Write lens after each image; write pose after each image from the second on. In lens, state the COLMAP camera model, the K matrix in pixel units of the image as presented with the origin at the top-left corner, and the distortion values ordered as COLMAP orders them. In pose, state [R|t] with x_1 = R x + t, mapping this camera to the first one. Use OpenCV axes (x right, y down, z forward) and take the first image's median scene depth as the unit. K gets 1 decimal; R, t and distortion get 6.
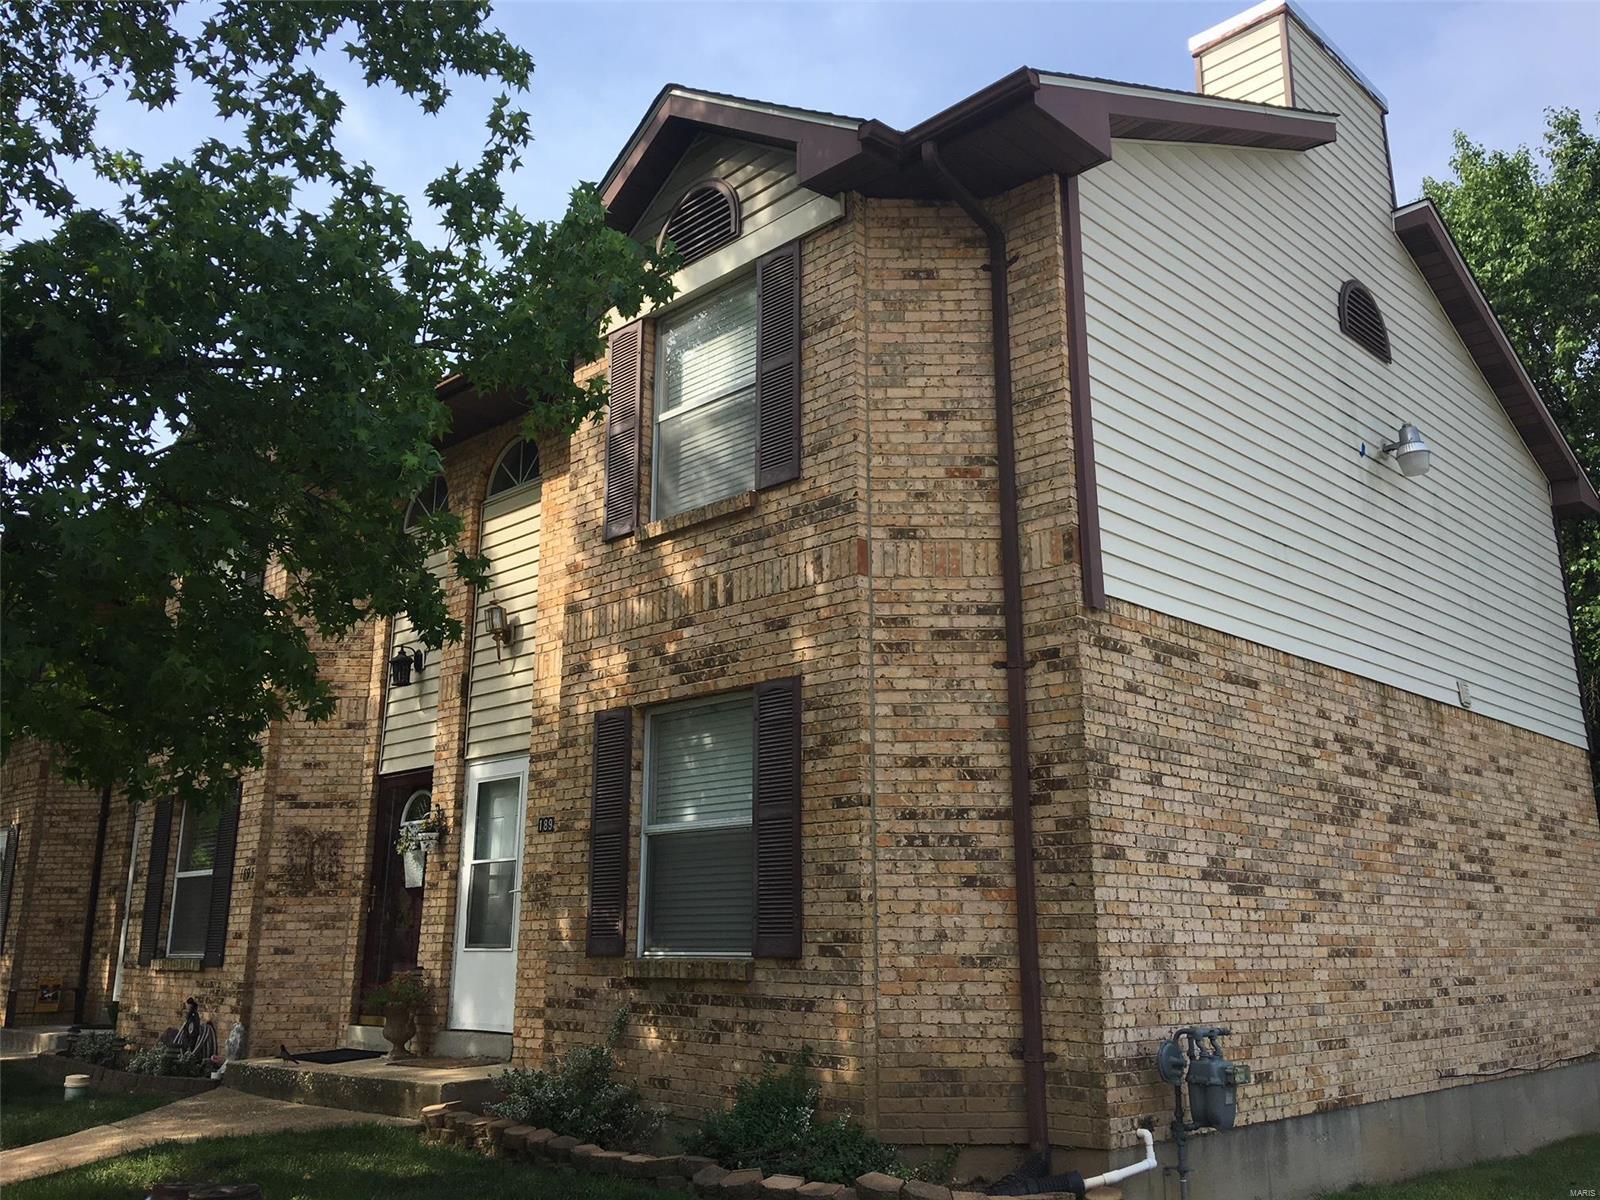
lens RADIAL K [[1357.8, 0, 800.2], [0, 1357.8, 599.0], [0, 0, 1]] dist [0.112511, -0.156949]
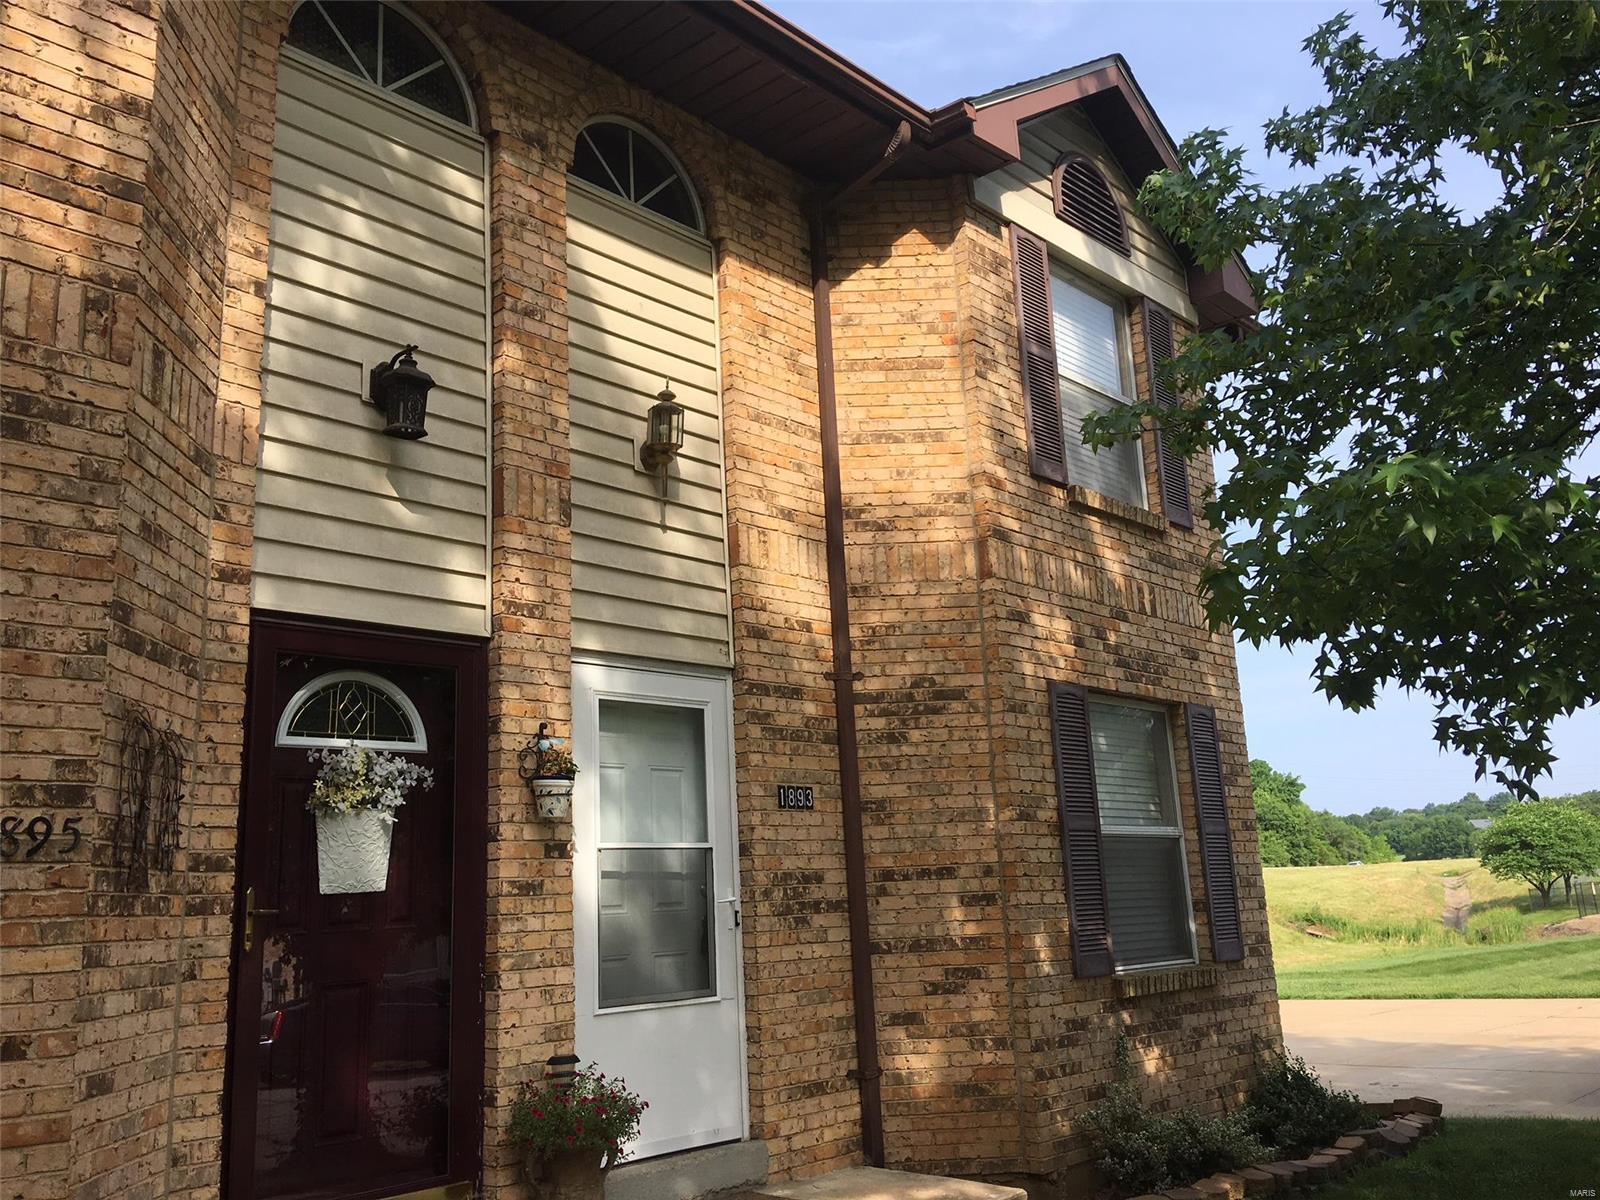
lens RADIAL K [[1357.8, 0, 803.1], [0, 1357.8, 597.7], [0, 0, 1]] dist [0.112511, -0.156949]
pose [[-0.035064, 0.223822, 0.973999, -0.949734], [-0.197869, 0.953750, -0.226292, 0.249622], [-0.979601, -0.200659, 0.010845, 1.141440]]
